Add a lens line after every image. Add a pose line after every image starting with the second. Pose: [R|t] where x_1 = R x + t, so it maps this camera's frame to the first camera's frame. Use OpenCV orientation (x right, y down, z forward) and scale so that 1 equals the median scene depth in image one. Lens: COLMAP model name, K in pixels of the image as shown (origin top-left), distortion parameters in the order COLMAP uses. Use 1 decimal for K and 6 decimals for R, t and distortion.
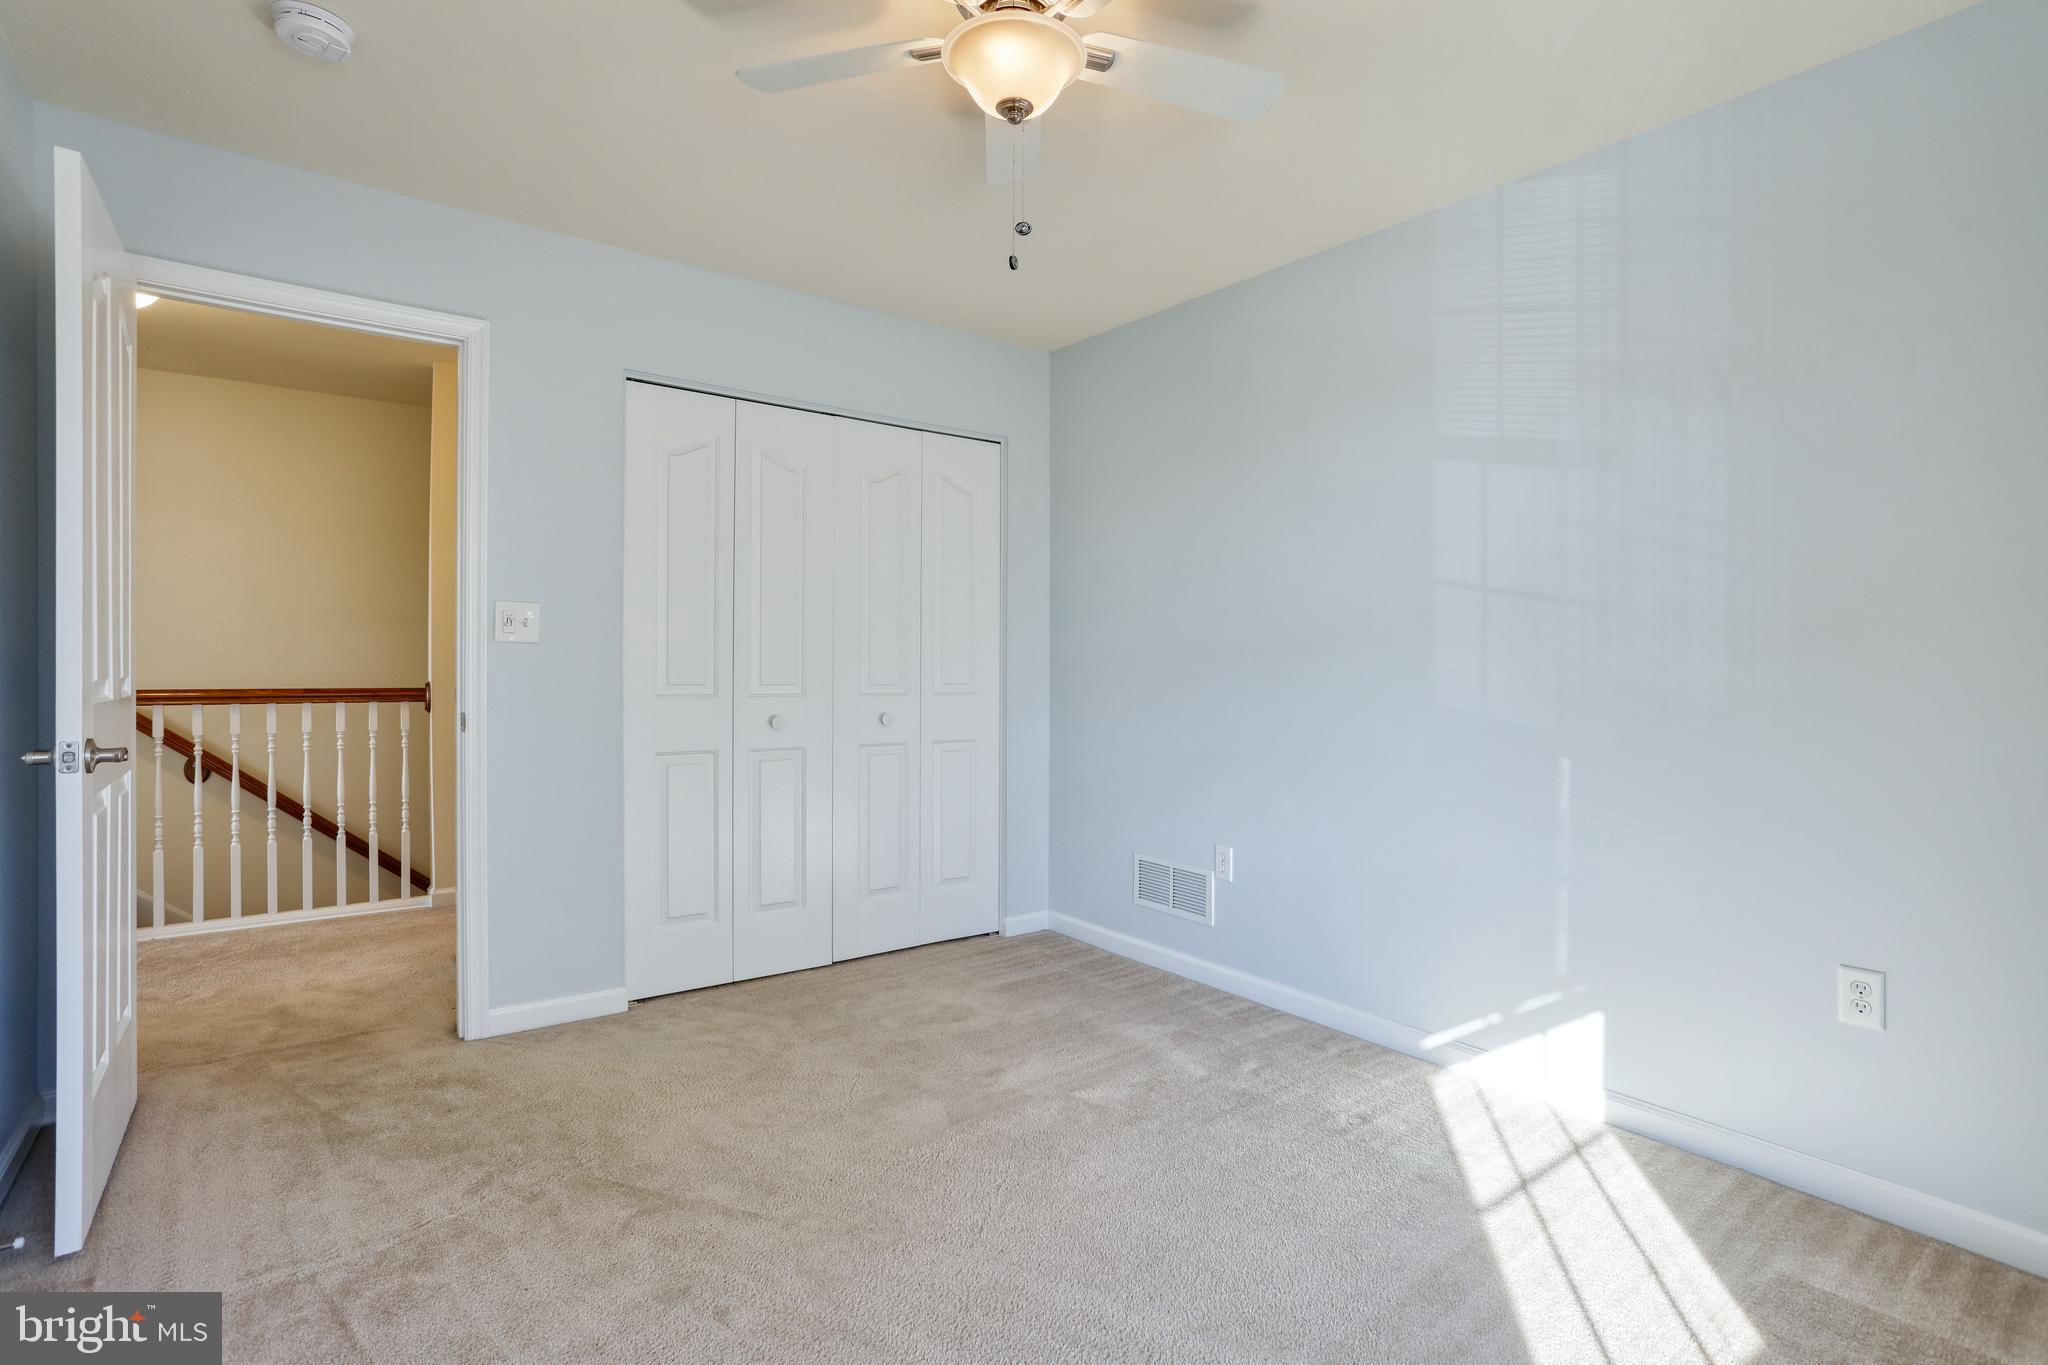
lens RADIAL K [[984.1, 0, 1034.5], [0, 984.1, 678.6], [0, 0, 1]] dist [-0.048757, 0.030563]
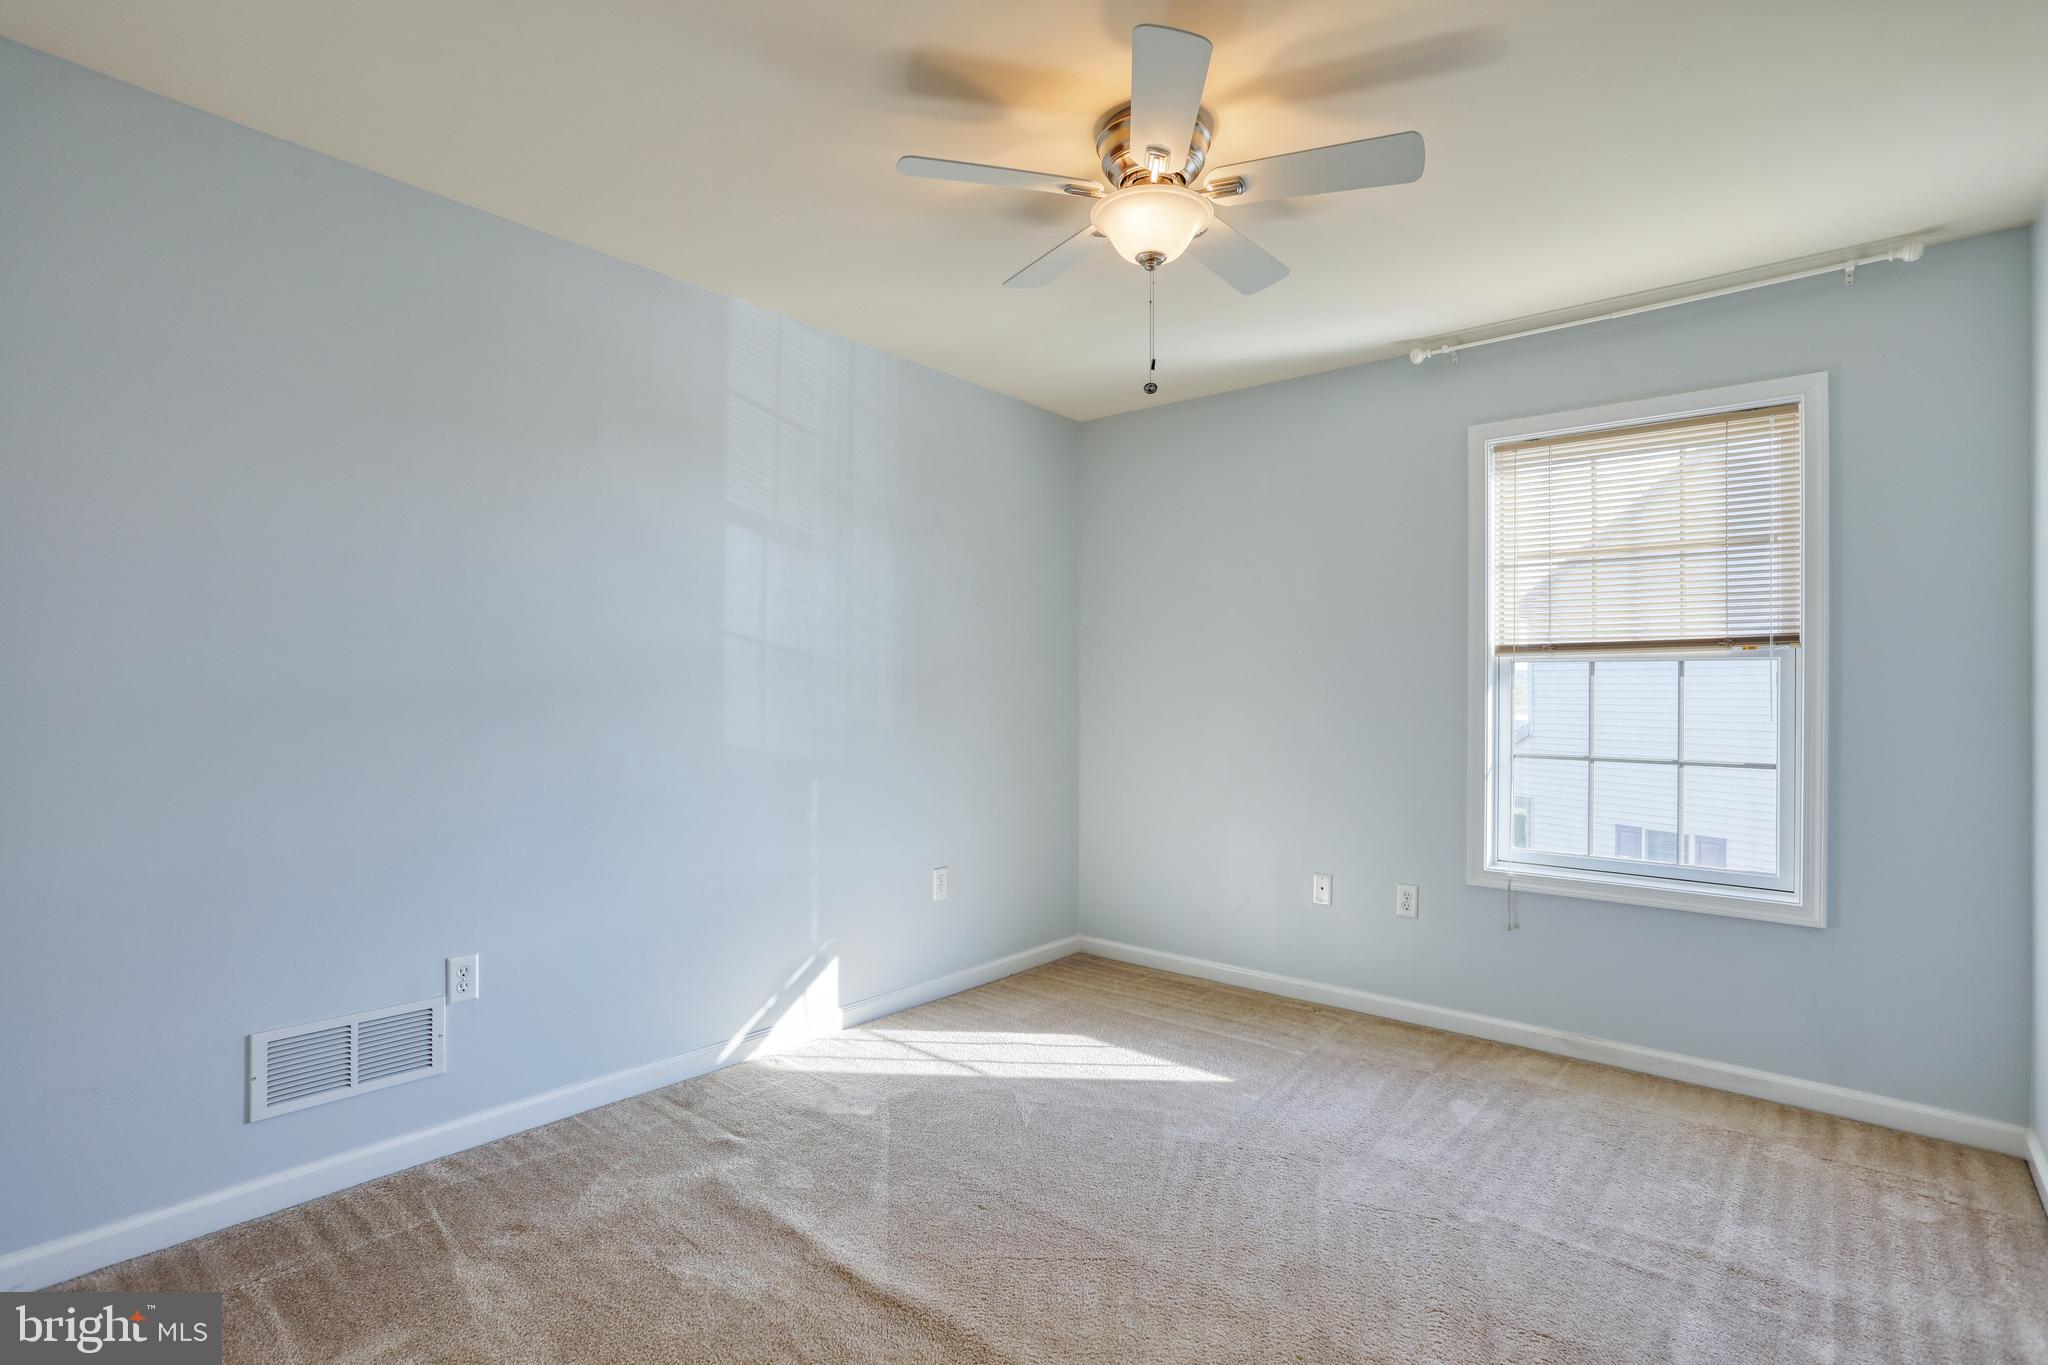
lens RADIAL K [[984.1, 0, 1034.5], [0, 984.1, 678.6], [0, 0, 1]] dist [-0.048757, 0.030563]
pose [[-0.229815, 0.008348, 0.973199, -0.763566], [-0.007988, 0.999913, -0.010464, -0.042215], [-0.973202, -0.010178, -0.229728, 0.924769]]
